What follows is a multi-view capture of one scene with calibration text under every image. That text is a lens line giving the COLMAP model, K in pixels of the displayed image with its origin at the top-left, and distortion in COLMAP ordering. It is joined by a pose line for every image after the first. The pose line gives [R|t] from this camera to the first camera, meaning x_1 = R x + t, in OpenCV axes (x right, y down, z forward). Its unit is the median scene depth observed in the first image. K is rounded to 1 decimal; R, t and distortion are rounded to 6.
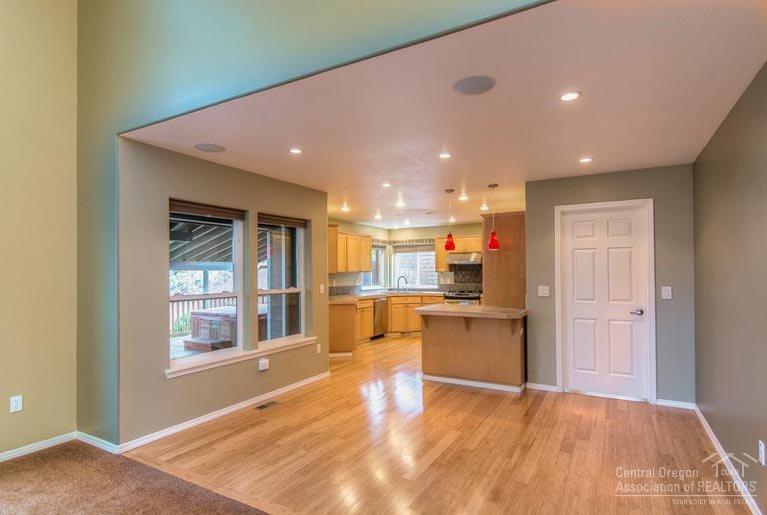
lens RADIAL K [[411.6, 0, 382.1], [0, 411.6, 269.7], [0, 0, 1]] dist [0.003027, 0.000356]
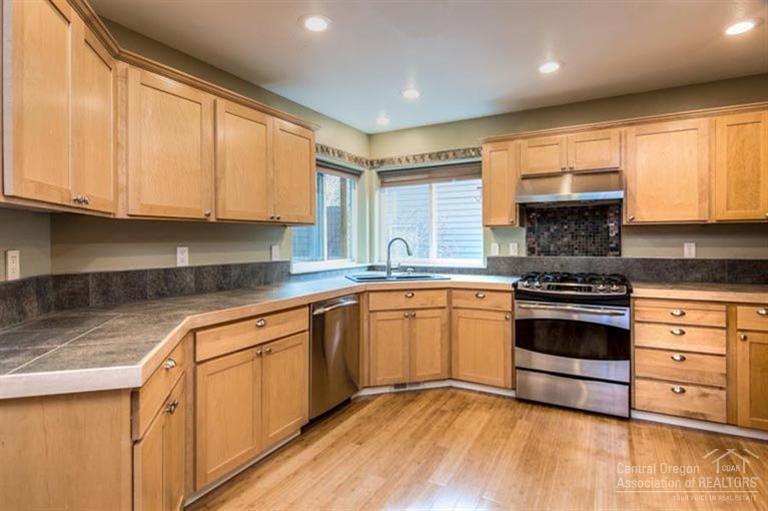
lens RADIAL K [[412.7, 0, 371.8], [0, 412.7, 243.6], [0, 0, 1]] dist [0.000535, 0.000040]
pose [[0.999967, 0.000835, -0.008055, 0.025052], [-0.000687, 0.999832, 0.018295, 0.014402], [0.008069, -0.018289, 0.999800, 0.579220]]
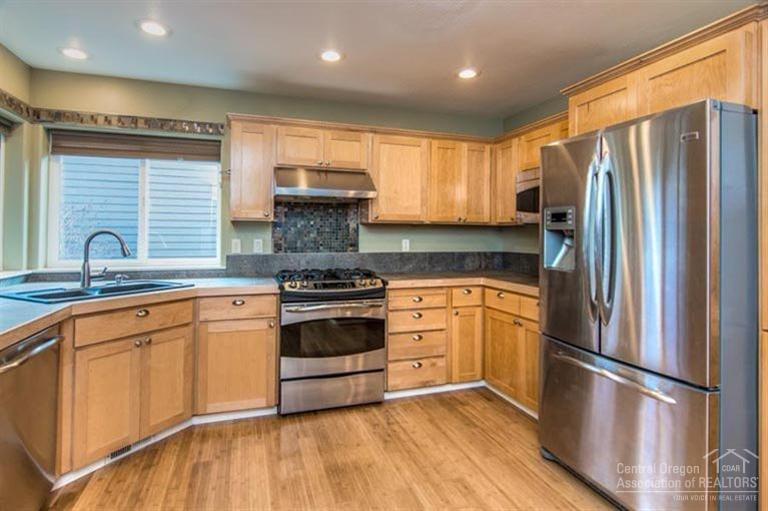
lens RADIAL K [[413.4, 0, 384.1], [0, 413.4, 230.7], [0, 0, 1]] dist [0.001071, -0.000063]
pose [[0.667302, 0.017878, 0.744572, -0.034363], [-0.016648, 0.999820, -0.009086, 0.015283], [-0.744601, -0.006332, 0.667480, 0.661612]]
